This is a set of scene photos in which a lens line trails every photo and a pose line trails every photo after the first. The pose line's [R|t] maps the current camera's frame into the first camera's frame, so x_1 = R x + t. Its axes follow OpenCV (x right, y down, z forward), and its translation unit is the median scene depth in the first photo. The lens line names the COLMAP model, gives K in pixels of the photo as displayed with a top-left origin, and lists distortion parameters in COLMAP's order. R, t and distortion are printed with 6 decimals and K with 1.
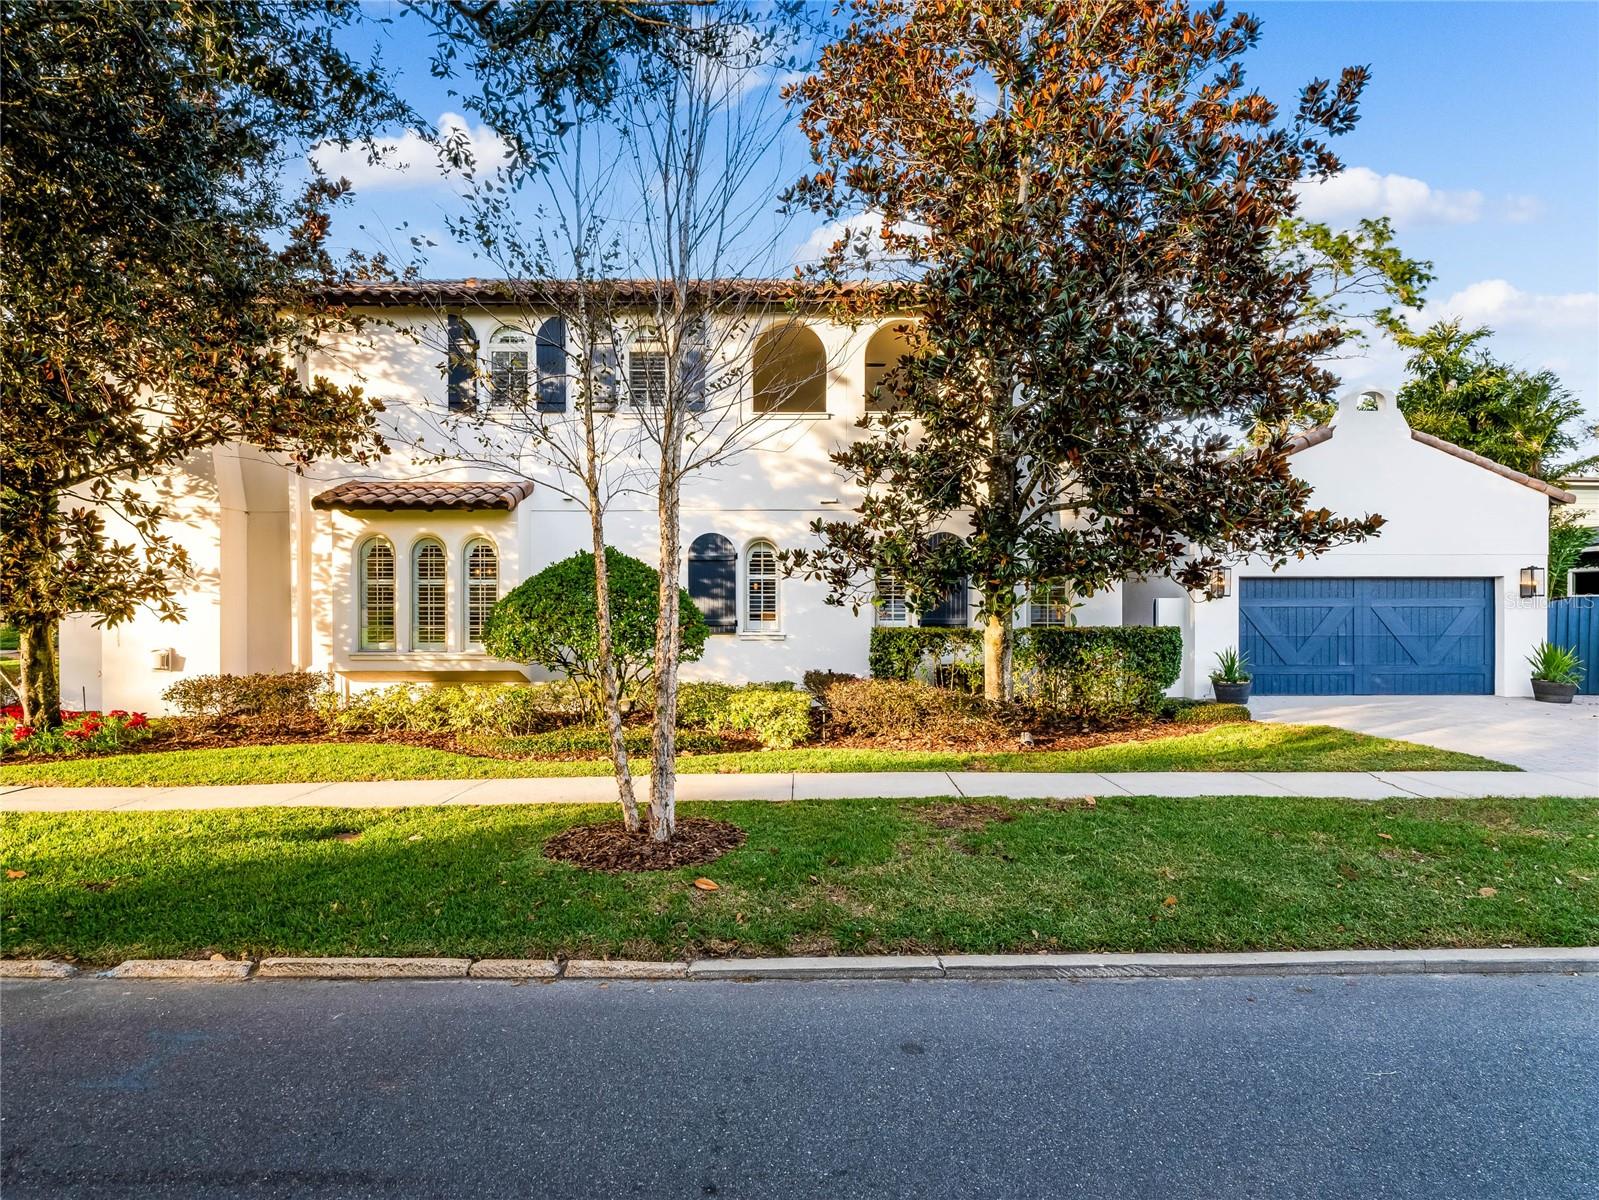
lens RADIAL K [[824.4, 0, 799.5], [0, 824.4, 600.0], [0, 0, 1]] dist [-0.000446, -0.000231]
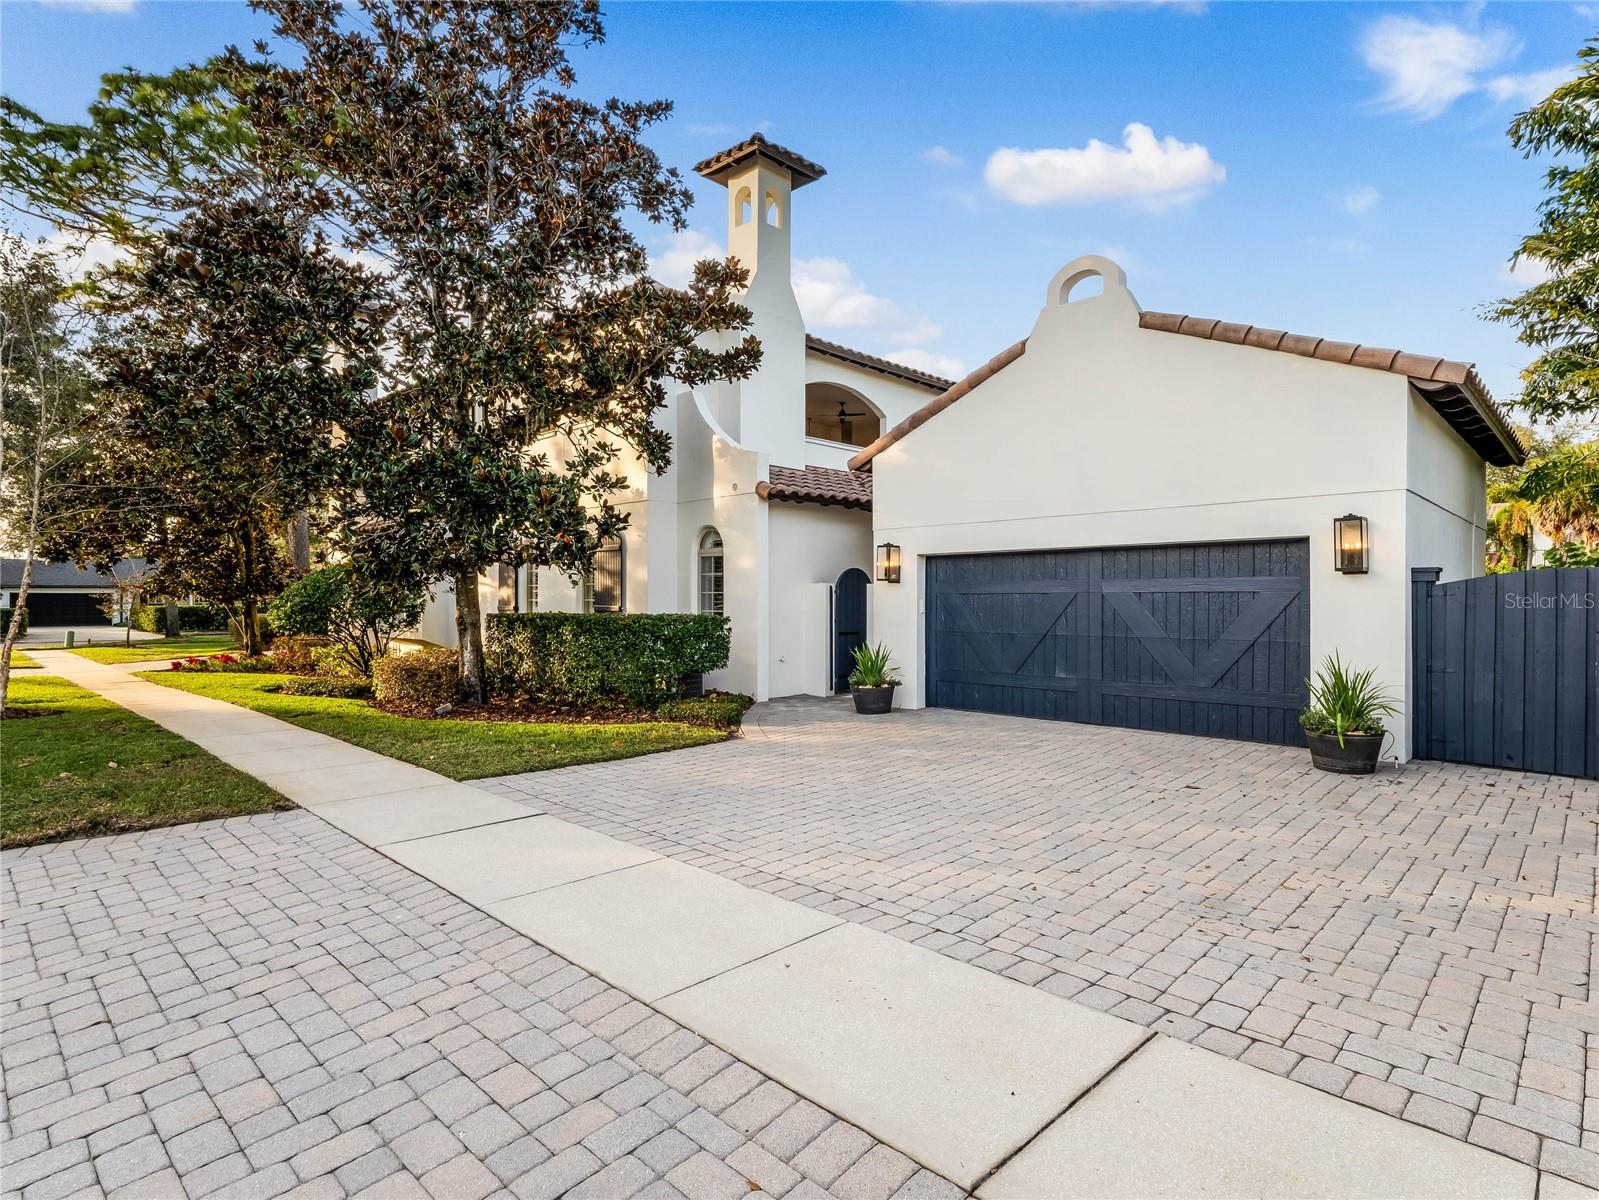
lens RADIAL K [[824.4, 0, 799.5], [0, 824.4, 600.0], [0, 0, 1]] dist [-0.000446, -0.000231]
pose [[0.714906, -0.003817, -0.699211, 0.989185], [0.005034, 0.999987, -0.000311, 0.013361], [0.699203, -0.003297, 0.714916, 0.353608]]
